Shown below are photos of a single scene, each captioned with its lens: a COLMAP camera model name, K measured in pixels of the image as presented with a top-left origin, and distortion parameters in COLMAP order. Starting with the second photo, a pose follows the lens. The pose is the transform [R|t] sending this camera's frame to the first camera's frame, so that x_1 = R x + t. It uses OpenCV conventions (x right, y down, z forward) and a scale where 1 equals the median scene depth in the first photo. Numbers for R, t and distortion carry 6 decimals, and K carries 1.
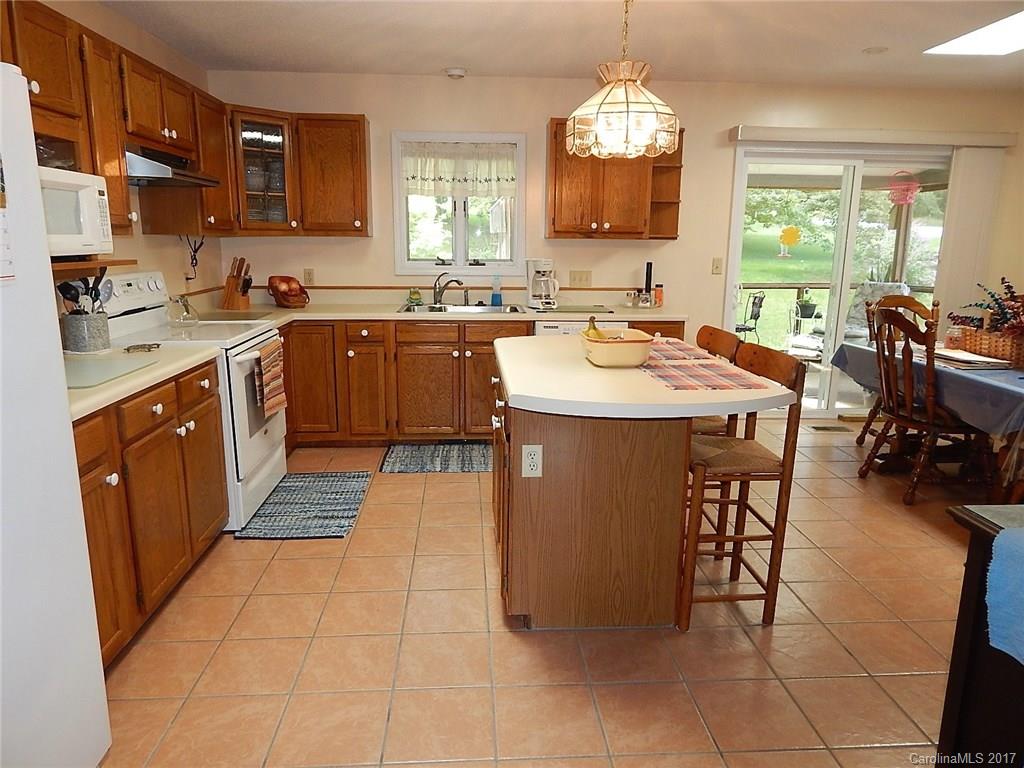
lens RADIAL K [[684.1, 0, 512.0], [0, 684.1, 384.0], [0, 0, 1]] dist [-0.005103, -0.002595]
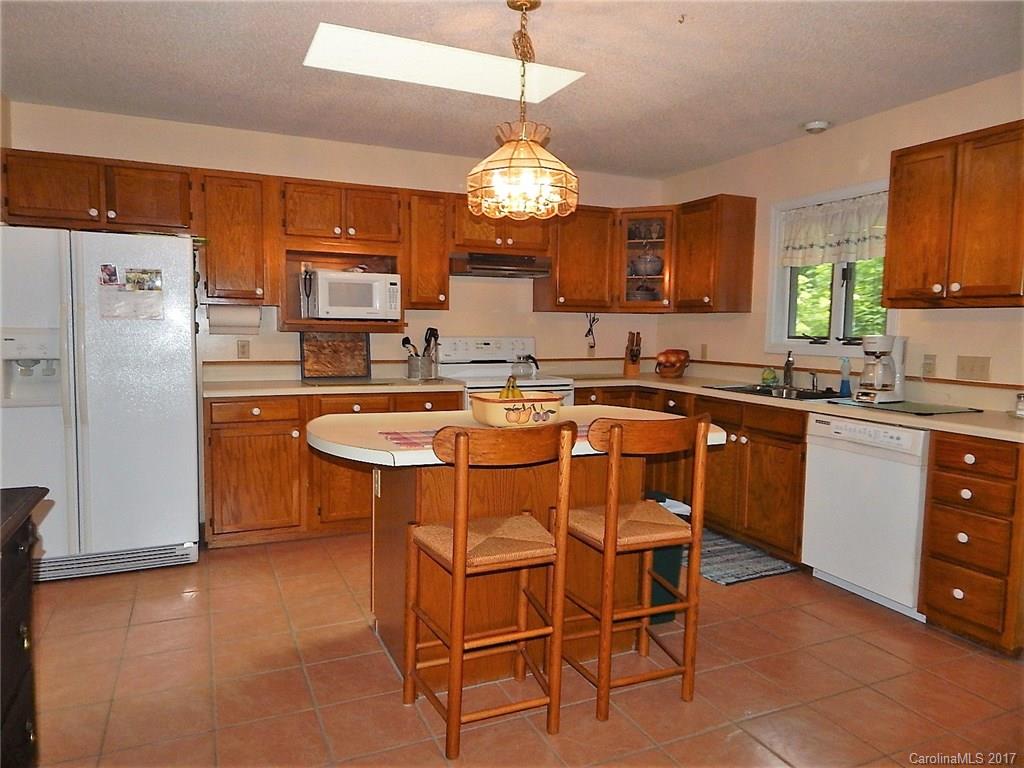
lens RADIAL K [[684.1, 0, 512.0], [0, 684.1, 384.0], [0, 0, 1]] dist [-0.005103, -0.002595]
pose [[0.351190, 0.072325, -0.933507, 0.610738], [-0.202973, 0.979184, -0.000495, -0.051005], [0.914039, 0.189651, 0.358560, 0.383135]]
